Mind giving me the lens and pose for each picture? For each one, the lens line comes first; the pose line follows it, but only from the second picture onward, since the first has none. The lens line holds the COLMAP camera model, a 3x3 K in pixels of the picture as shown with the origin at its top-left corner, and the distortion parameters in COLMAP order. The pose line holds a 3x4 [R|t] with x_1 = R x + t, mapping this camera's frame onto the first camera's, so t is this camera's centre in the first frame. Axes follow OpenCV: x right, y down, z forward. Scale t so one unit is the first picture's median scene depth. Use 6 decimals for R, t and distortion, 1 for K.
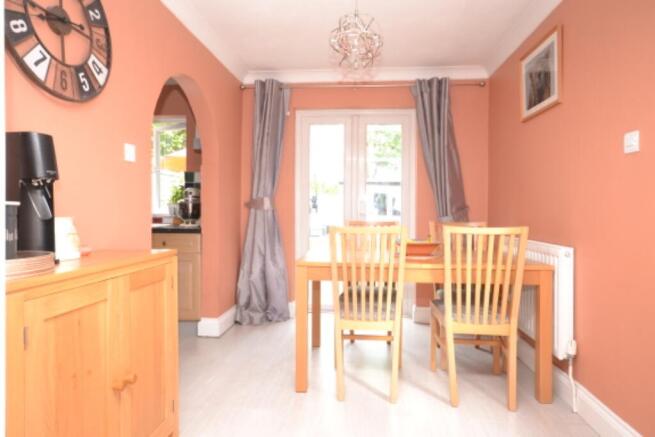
lens RADIAL K [[408.0, 0, 327.5], [0, 408.0, 218.5], [0, 0, 1]] dist [0.006133, 0.002493]
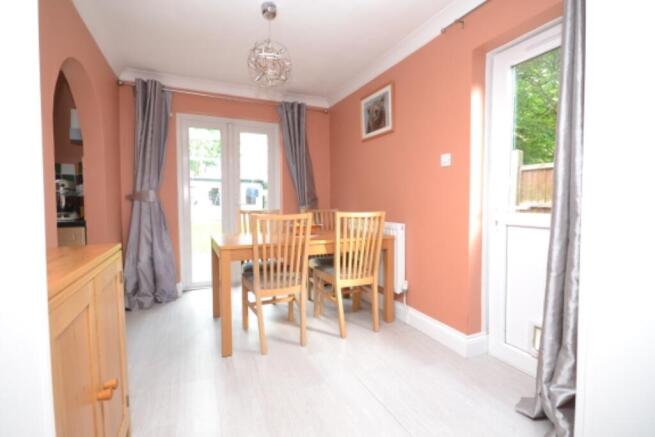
lens RADIAL K [[305.4, 0, 327.5], [0, 305.4, 218.5], [0, 0, 1]] dist [-0.002627, -0.000091]
pose [[0.868477, -0.035888, 0.494429, -0.156431], [0.017933, 0.998998, 0.041012, -0.002229], [-0.495405, -0.026751, 0.868250, 0.067871]]
